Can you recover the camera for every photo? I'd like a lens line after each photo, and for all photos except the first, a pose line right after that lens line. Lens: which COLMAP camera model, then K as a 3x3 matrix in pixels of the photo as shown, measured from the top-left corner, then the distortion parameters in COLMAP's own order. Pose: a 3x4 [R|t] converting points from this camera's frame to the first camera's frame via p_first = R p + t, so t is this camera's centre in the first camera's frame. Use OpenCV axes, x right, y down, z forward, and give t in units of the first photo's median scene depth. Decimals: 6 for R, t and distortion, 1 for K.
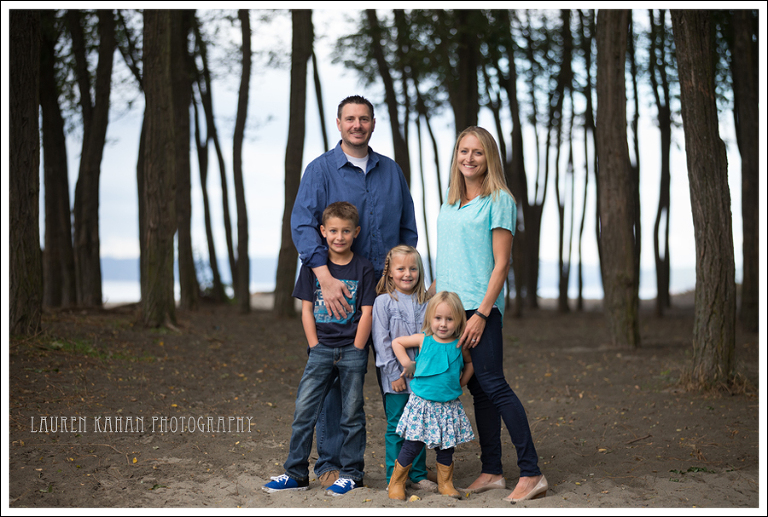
lens RADIAL K [[3239.1, 0, 381.4], [0, 3239.1, 257.5], [0, 0, 1]] dist [0.445425, 0.000000]
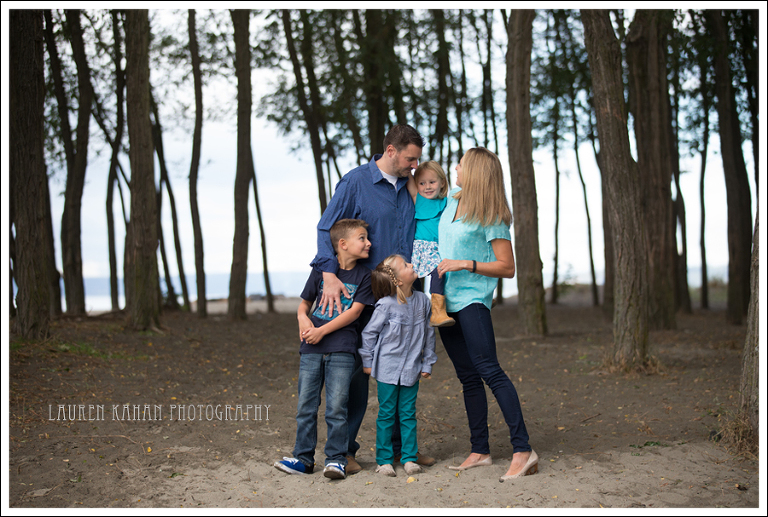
lens RADIAL K [[2400.4, 0, 386.1], [0, 2400.4, 258.0], [0, 0, 1]] dist [-0.089392, 0.000000]
pose [[0.998411, -0.025105, 0.050453, -0.024383], [0.025404, 0.999663, -0.005283, 0.001947], [-0.050304, 0.006557, 0.998712, 0.120767]]
